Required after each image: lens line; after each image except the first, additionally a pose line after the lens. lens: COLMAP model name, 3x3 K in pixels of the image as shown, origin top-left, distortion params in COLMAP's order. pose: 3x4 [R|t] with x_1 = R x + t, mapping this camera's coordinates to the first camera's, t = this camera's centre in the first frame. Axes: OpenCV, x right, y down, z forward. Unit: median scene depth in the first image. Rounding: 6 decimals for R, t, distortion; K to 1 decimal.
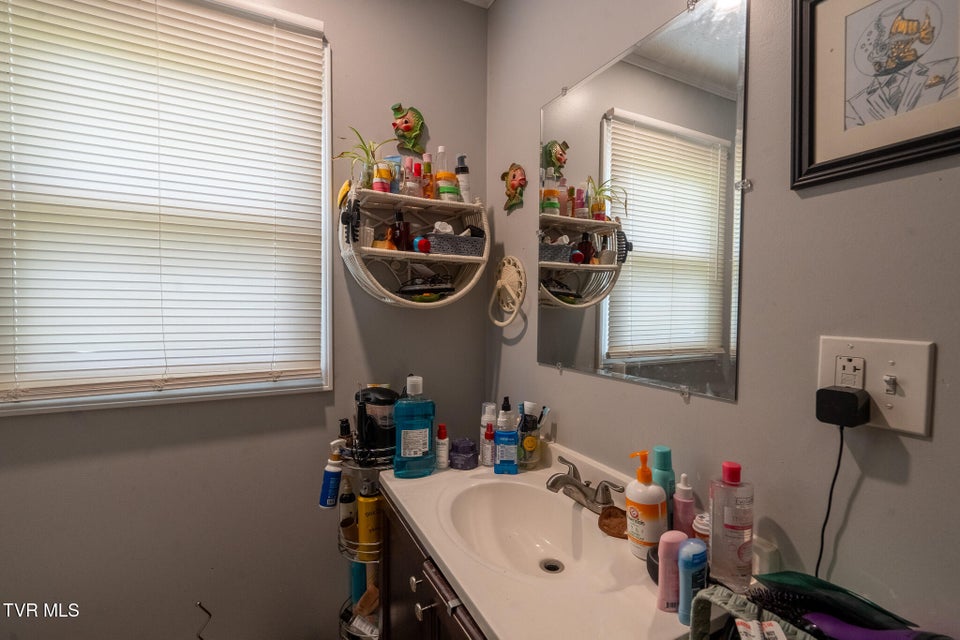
lens RADIAL K [[434.2, 0, 477.1], [0, 434.2, 321.0], [0, 0, 1]] dist [-0.003110, 0.000614]
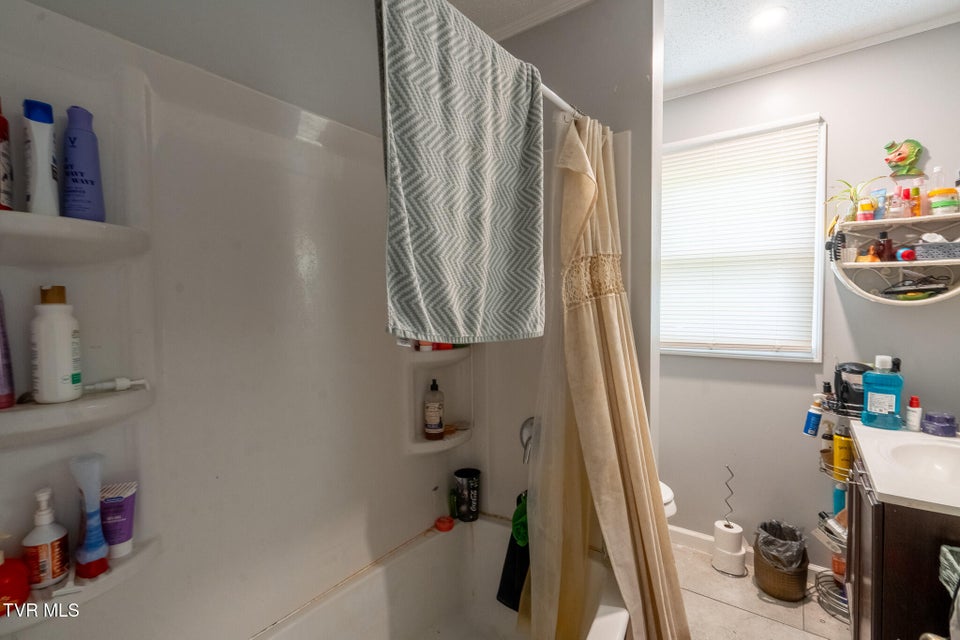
lens RADIAL K [[434.2, 0, 477.1], [0, 434.2, 321.0], [0, 0, 1]] dist [-0.003110, 0.000614]
pose [[0.446974, 0.026995, -0.894139, 0.459805], [-0.015396, 0.999629, 0.022483, 0.007092], [0.894414, 0.003717, 0.447224, -0.694319]]
